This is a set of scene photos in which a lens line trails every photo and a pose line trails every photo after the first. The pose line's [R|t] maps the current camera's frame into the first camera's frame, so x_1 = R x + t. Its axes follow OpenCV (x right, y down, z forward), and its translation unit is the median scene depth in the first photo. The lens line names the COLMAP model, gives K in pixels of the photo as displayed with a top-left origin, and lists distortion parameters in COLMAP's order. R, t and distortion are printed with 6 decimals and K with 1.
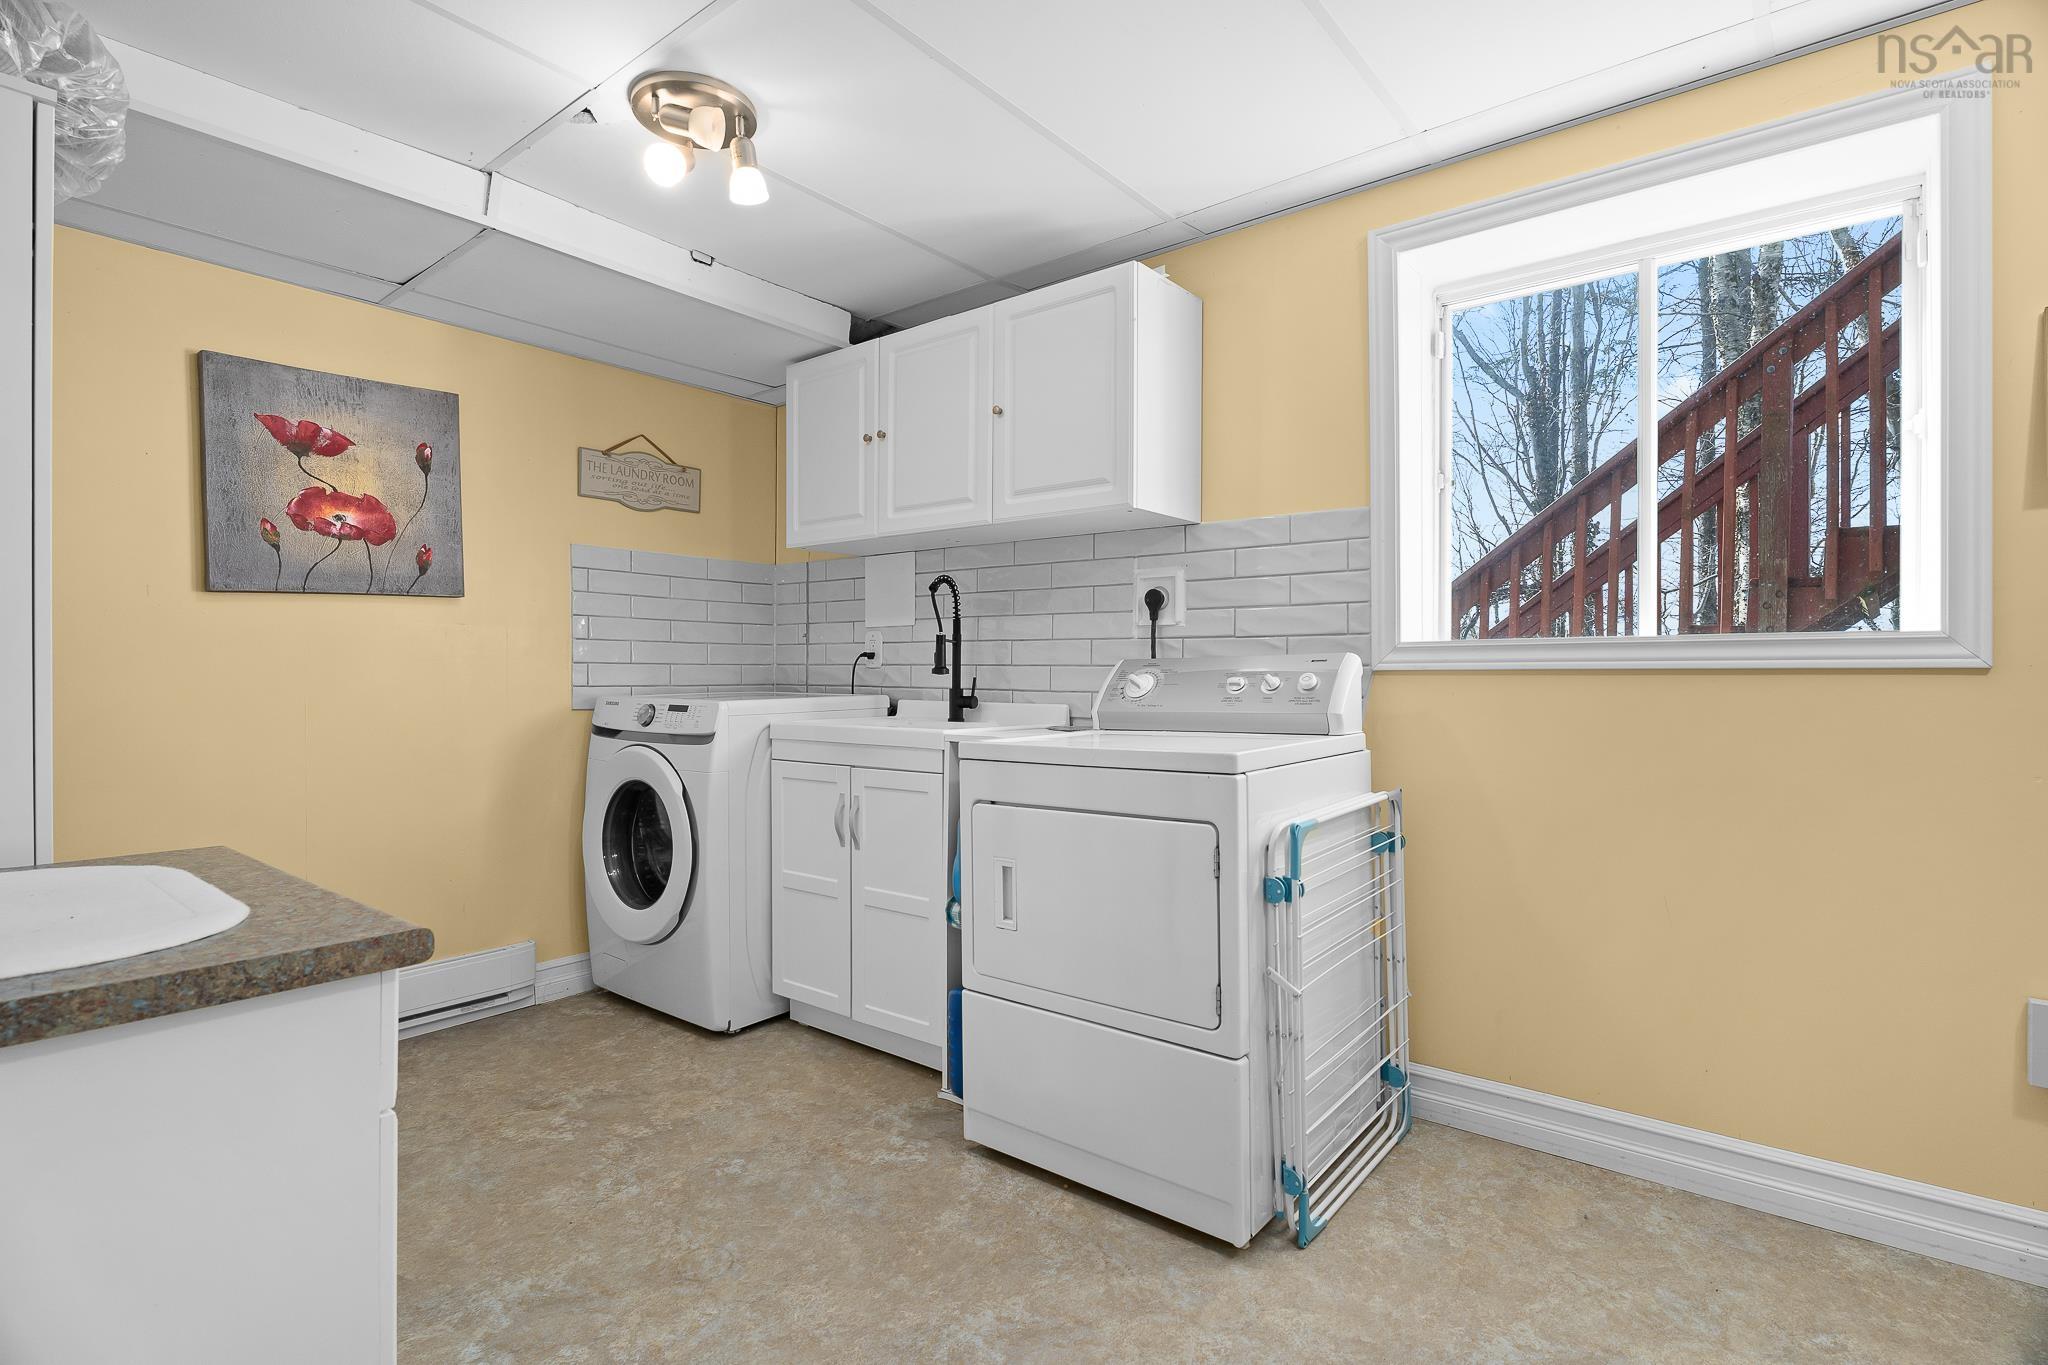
lens RADIAL K [[987.9, 0, 1015.4], [0, 987.9, 674.7], [0, 0, 1]] dist [-0.008580, 0.000018]
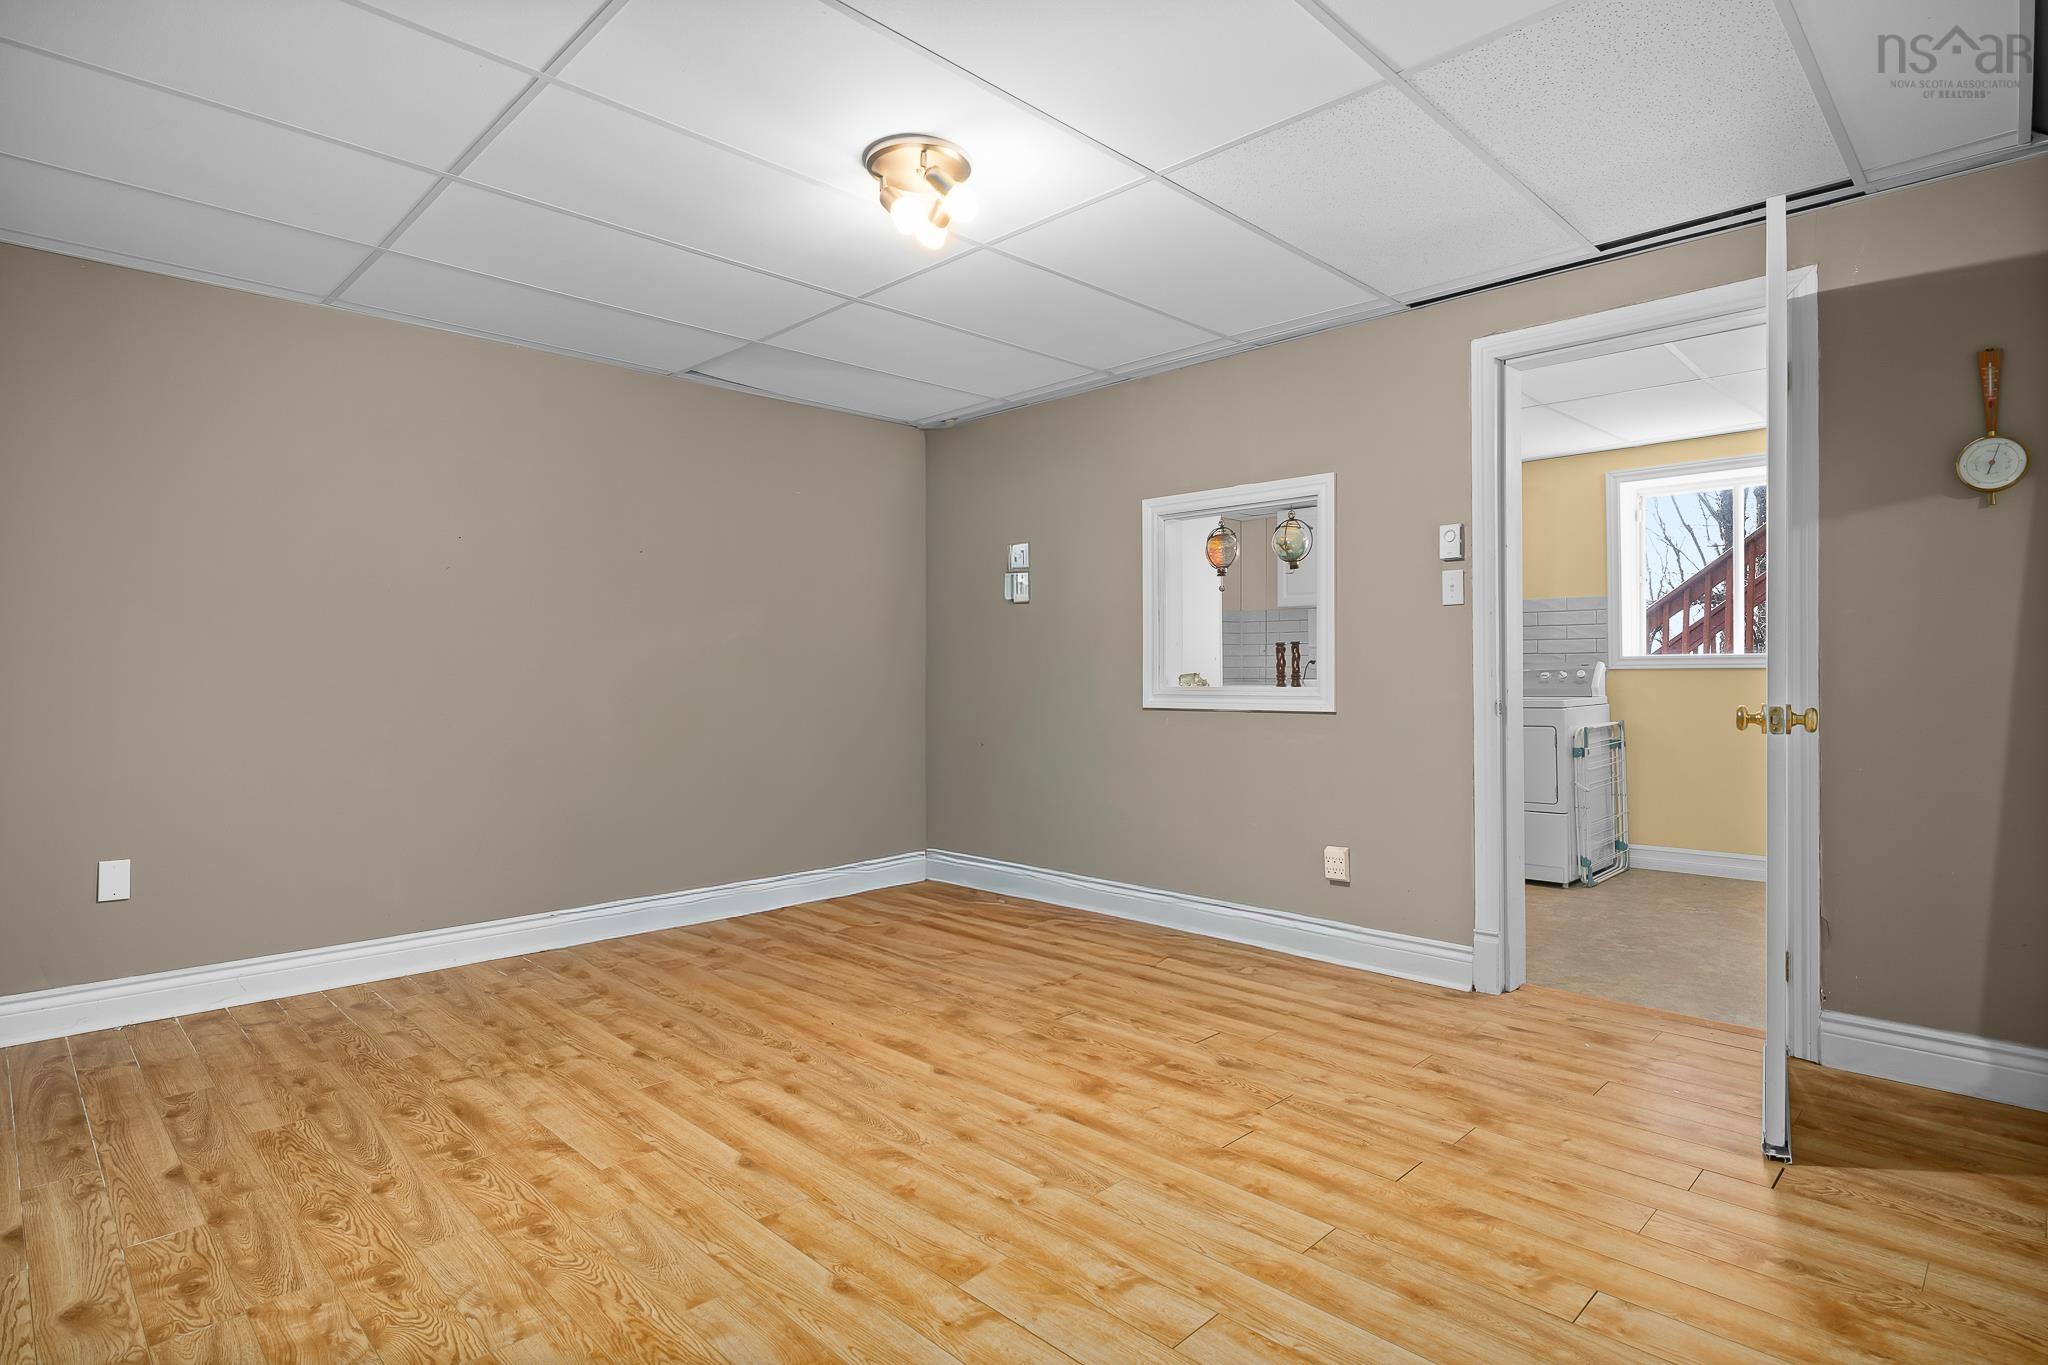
lens RADIAL K [[1069.5, 0, 1025.3], [0, 1069.5, 670.5], [0, 0, 1]] dist [-0.016458, 0.007246]
pose [[0.994608, -0.003720, -0.103643, -0.665073], [0.003213, 0.999982, -0.005062, 0.006949], [0.103660, 0.004702, 0.994602, -1.455023]]
